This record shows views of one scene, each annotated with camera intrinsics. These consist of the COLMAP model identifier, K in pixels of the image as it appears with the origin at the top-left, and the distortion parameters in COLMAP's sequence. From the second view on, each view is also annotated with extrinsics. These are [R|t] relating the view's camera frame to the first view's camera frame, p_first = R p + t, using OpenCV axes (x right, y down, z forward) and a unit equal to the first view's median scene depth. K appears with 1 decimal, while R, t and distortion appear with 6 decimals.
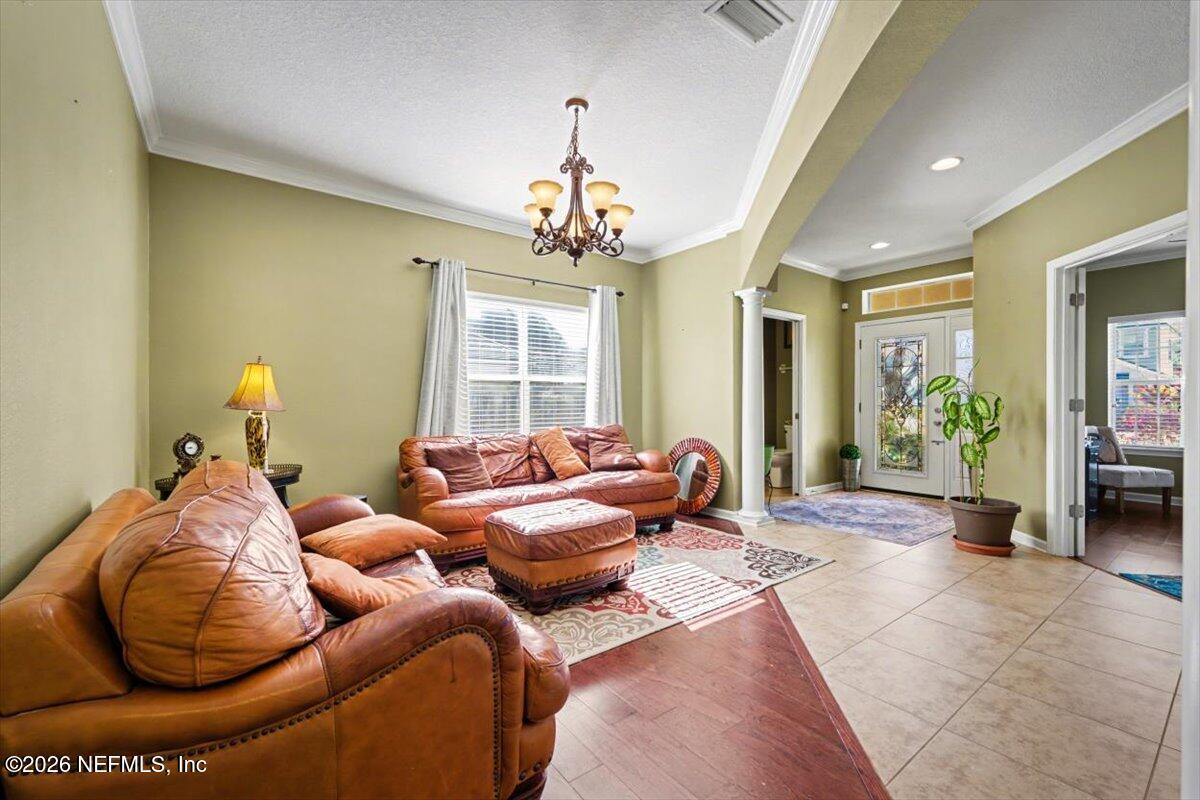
lens RADIAL K [[492.9, 0, 603.6], [0, 492.9, 402.0], [0, 0, 1]] dist [0.001262, -0.000276]
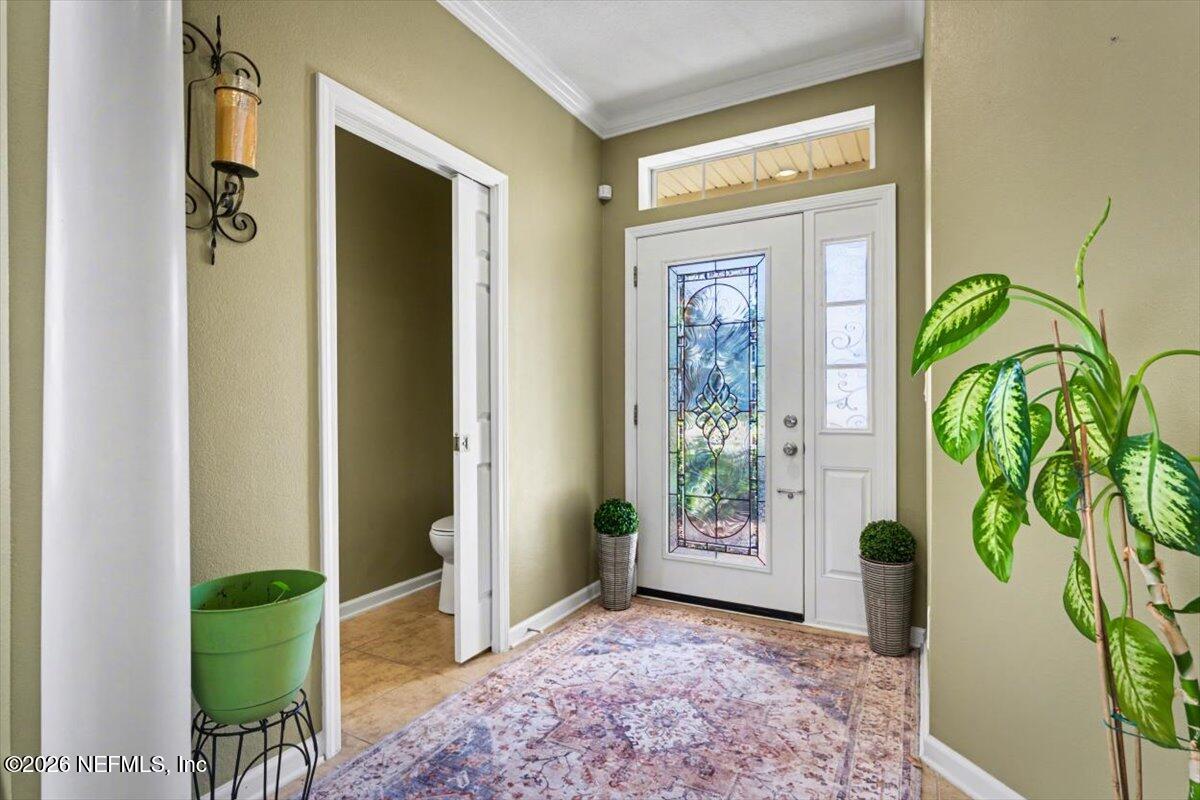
lens RADIAL K [[579.9, 0, 599.4], [0, 579.9, 399.4], [0, 0, 1]] dist [0.000445, 0.000010]
pose [[0.915611, -0.002491, 0.402058, 0.279598], [0.004551, 0.999981, -0.004168, -0.001056], [-0.402040, 0.005646, 0.915605, 0.533460]]
